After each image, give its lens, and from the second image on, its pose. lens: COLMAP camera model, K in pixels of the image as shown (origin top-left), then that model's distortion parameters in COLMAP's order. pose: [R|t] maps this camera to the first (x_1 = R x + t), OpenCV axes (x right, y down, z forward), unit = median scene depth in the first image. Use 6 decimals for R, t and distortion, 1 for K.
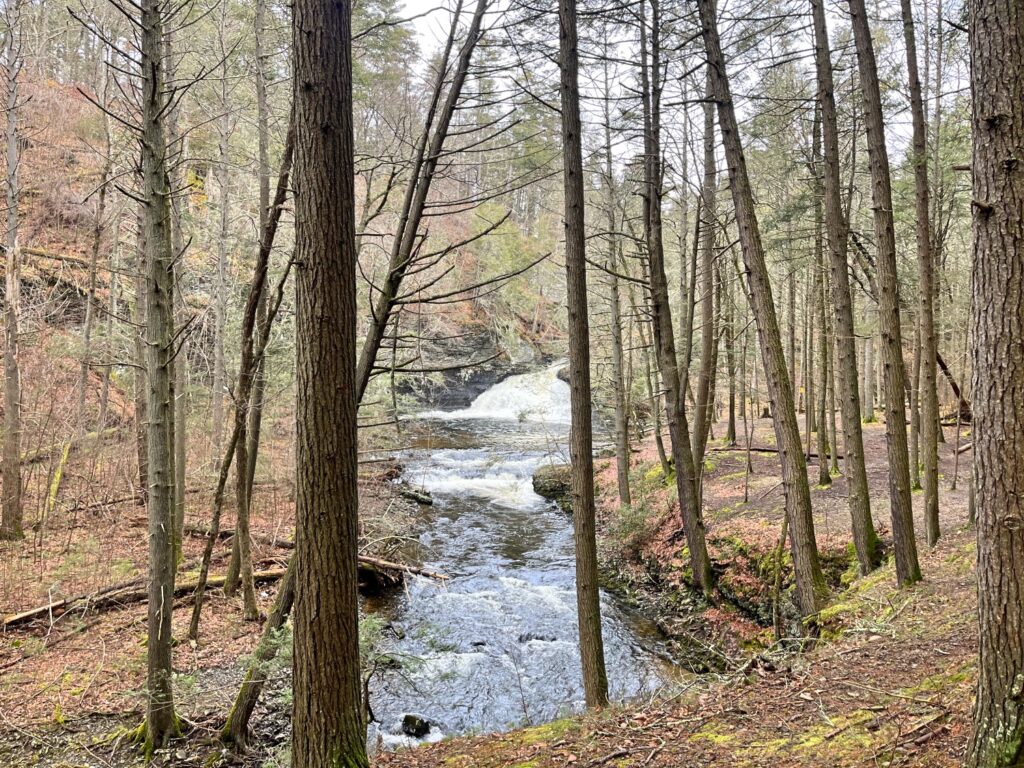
lens RADIAL K [[770.1, 0, 499.1], [0, 770.1, 376.2], [0, 0, 1]] dist [0.066943, -0.079468]
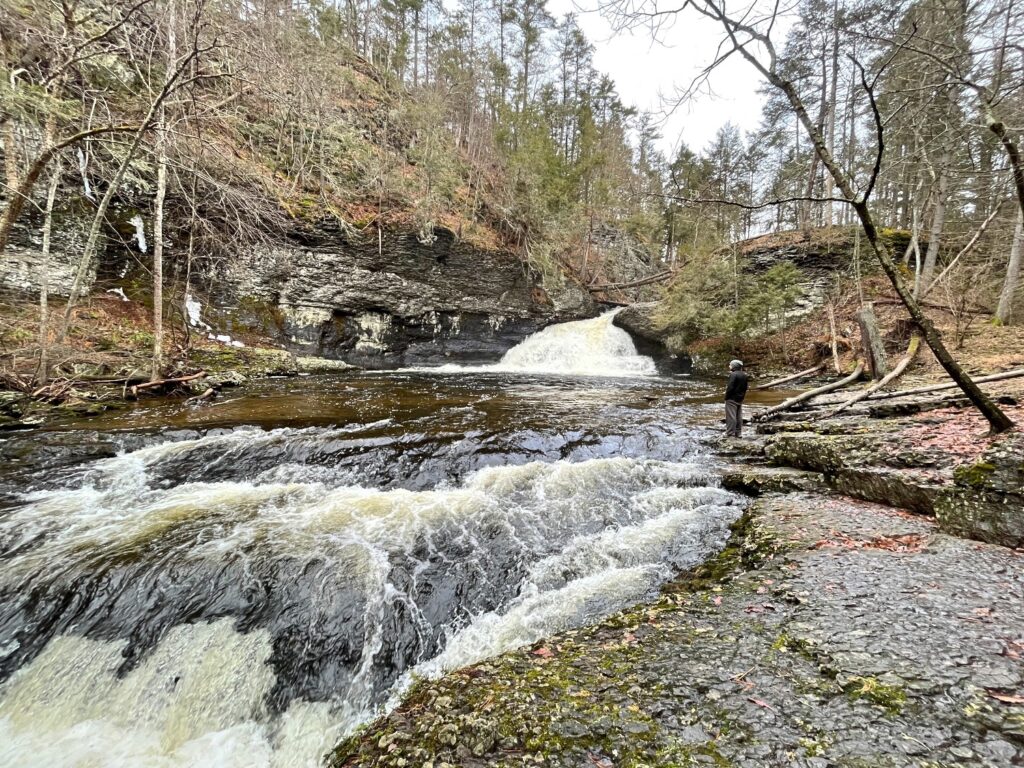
lens RADIAL K [[414.7, 0, 511.2], [0, 414.7, 388.9], [0, 0, 1]] dist [0.000147, -0.000845]
pose [[0.985801, -0.000182, -0.167915, 0.013033], [0.012455, 0.997324, 0.072040, 0.010391], [0.167452, -0.073108, 0.983166, 0.163043]]
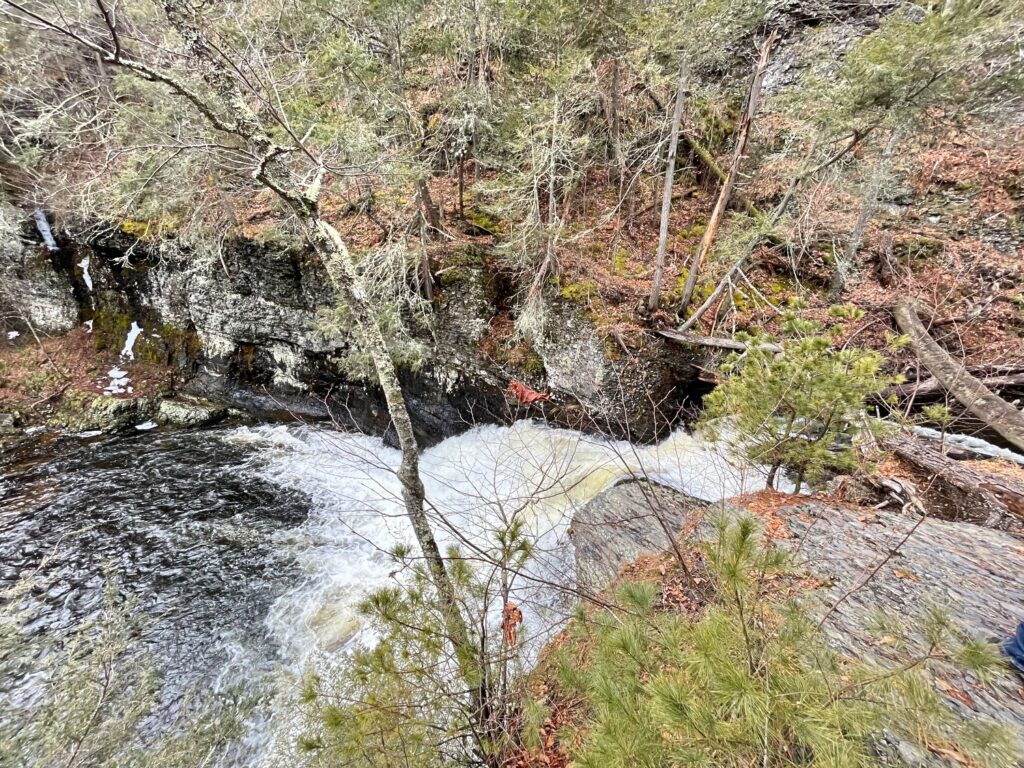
lens RADIAL K [[414.7, 0, 512.6], [0, 414.7, 385.1], [0, 0, 1]] dist [0.000147, -0.000845]
pose [[0.368744, 0.330780, -0.868684, 0.047974], [-0.030580, 0.938352, 0.344327, -0.022189], [0.929028, -0.100404, 0.356127, 0.271784]]
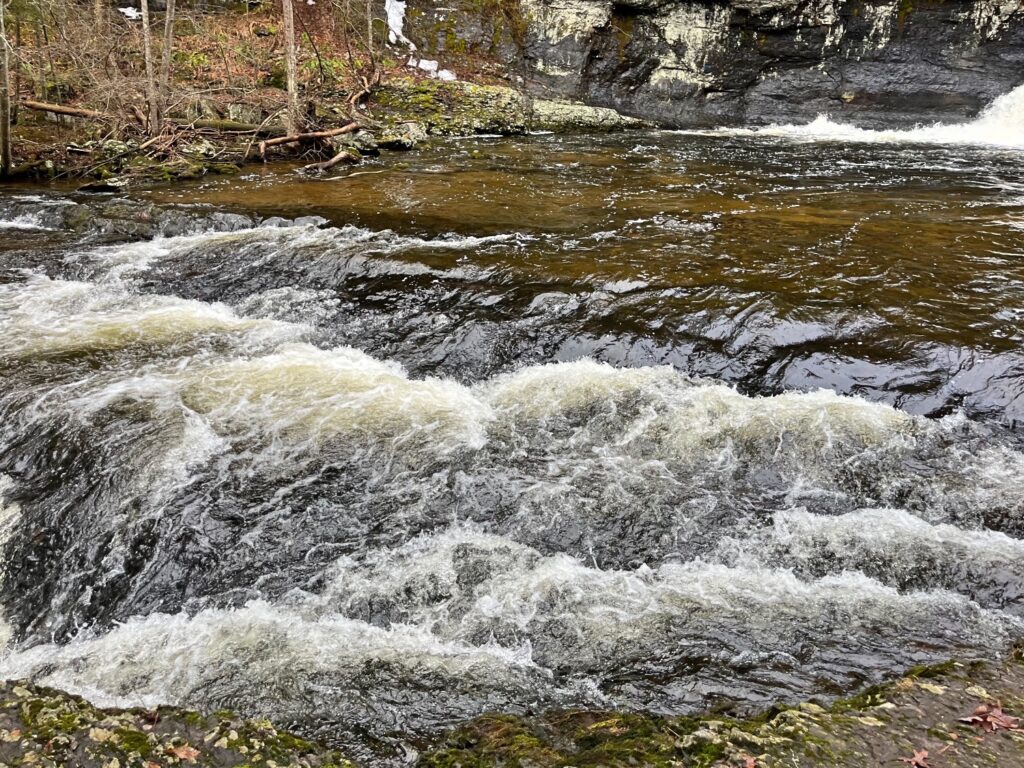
lens RADIAL K [[770.1, 0, 506.0], [0, 770.1, 382.4], [0, 0, 1]] dist [0.066943, -0.079468]
pose [[0.688237, 0.251469, -0.680509, 0.022463], [-0.010236, 0.941278, 0.337479, 0.009922], [0.725414, -0.225300, 0.650396, 0.171393]]
